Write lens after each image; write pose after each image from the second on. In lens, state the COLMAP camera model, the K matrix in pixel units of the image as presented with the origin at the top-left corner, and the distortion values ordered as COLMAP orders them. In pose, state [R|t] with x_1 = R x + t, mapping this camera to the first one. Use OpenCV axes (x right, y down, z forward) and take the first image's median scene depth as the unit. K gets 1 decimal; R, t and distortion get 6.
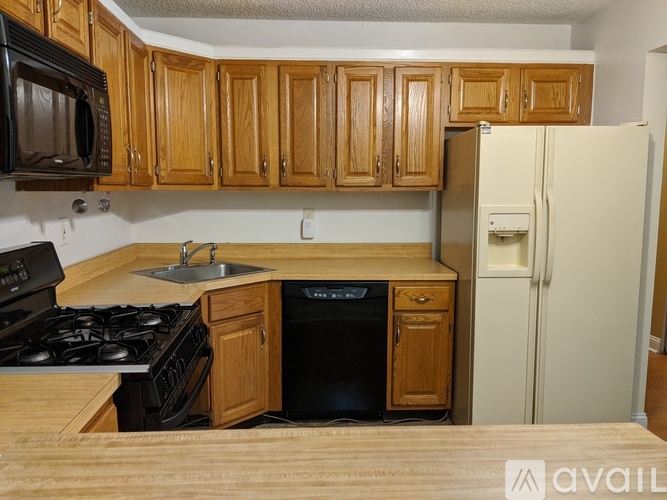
lens RADIAL K [[511.5, 0, 333.5], [0, 511.5, 250.0], [0, 0, 1]] dist [0.006572, -0.106943]
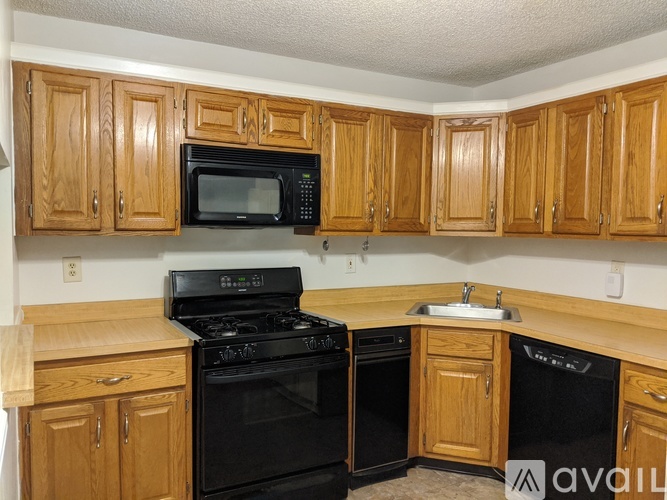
lens RADIAL K [[511.5, 0, 333.5], [0, 511.5, 250.0], [0, 0, 1]] dist [0.006572, -0.106943]
pose [[0.419826, 0.040482, -0.906702, 0.575141], [-0.116090, 0.993194, -0.009409, -0.043077], [0.900150, 0.109209, 0.421668, 0.272746]]
